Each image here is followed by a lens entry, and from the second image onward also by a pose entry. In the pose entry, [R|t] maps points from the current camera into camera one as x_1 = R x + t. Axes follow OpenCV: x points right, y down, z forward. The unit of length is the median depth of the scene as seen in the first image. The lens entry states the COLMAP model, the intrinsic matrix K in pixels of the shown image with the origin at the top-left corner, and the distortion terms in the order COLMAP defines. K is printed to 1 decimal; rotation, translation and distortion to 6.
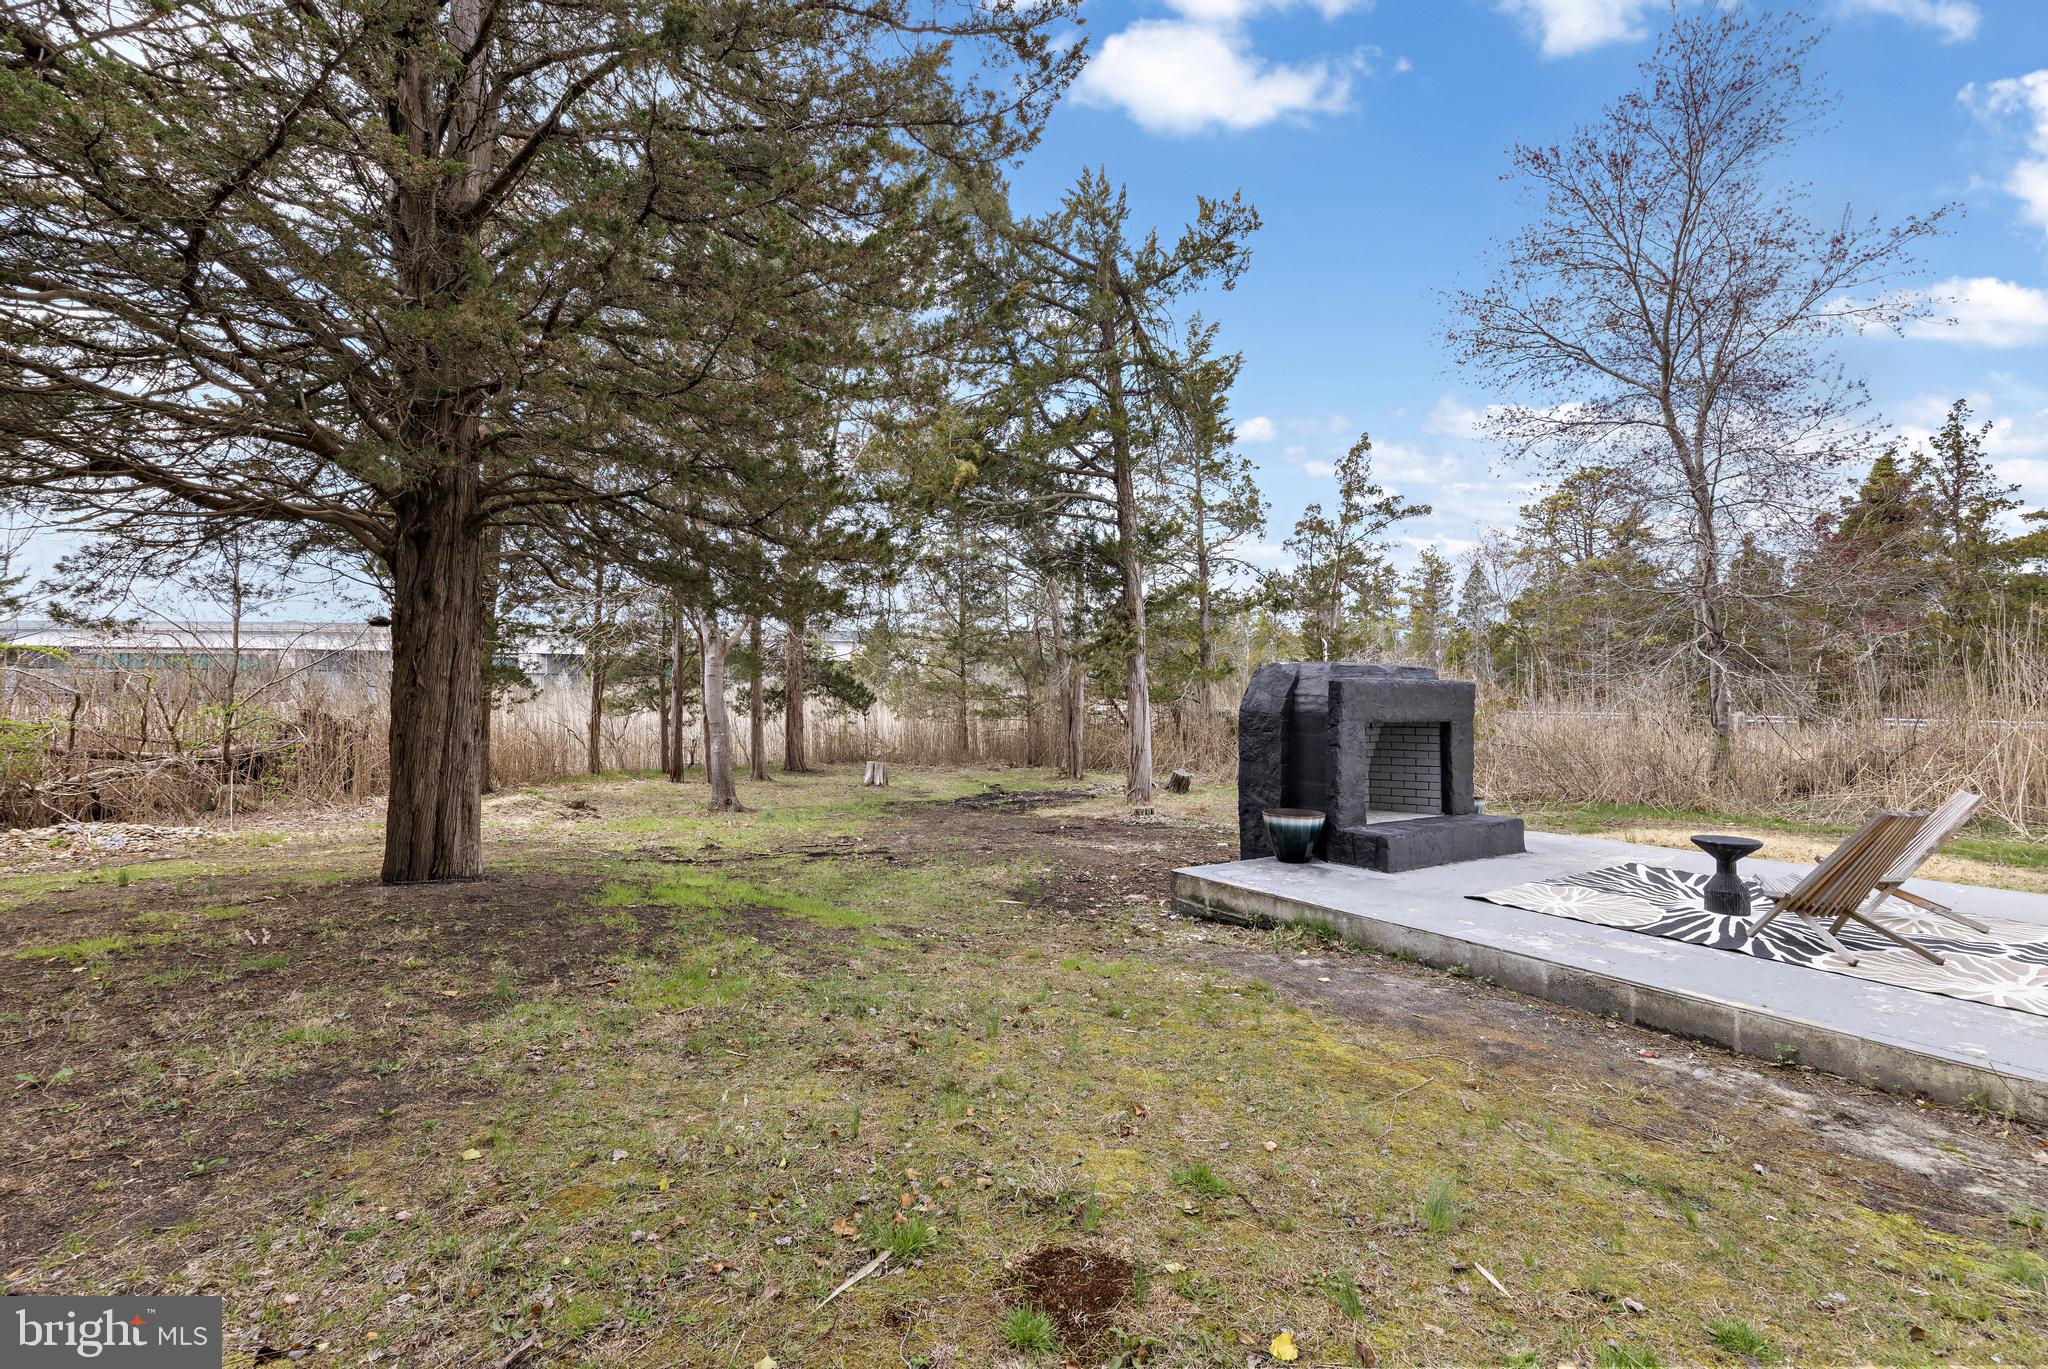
lens RADIAL K [[908.1, 0, 1028.5], [0, 908.1, 694.5], [0, 0, 1]] dist [0.000512, 0.000175]
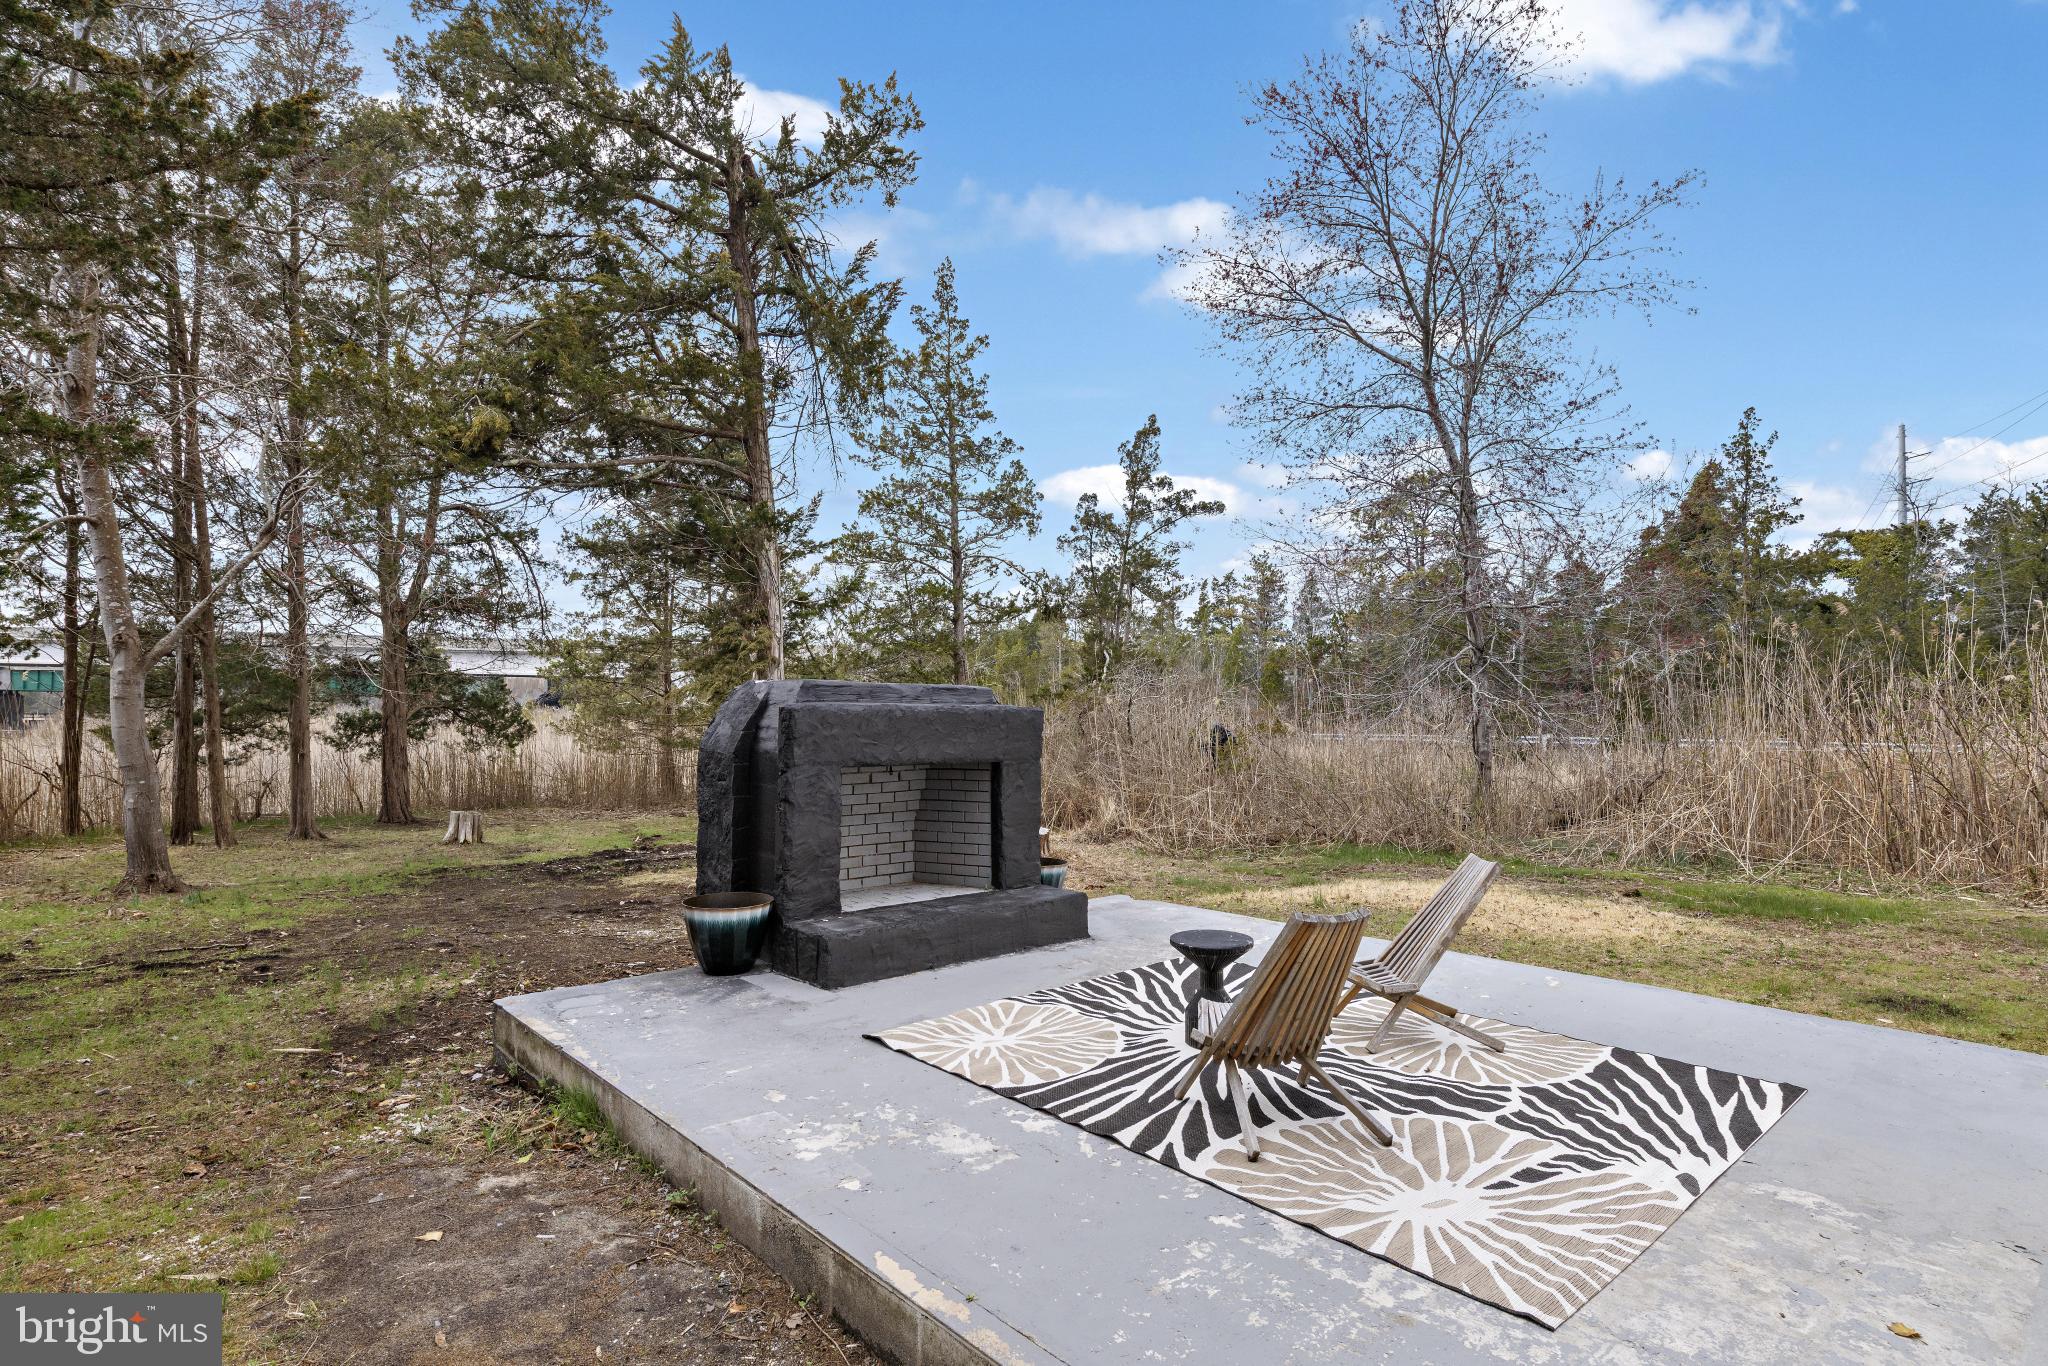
lens RADIAL K [[1019.9, 0, 1051.0], [0, 1019.9, 716.0], [0, 0, 1]] dist [0.004383, 0.000353]
pose [[0.985921, -0.004022, 0.167161, 0.118062], [0.003983, 0.999992, 0.000568, -0.002362], [-0.167162, 0.000105, 0.985929, 0.058598]]
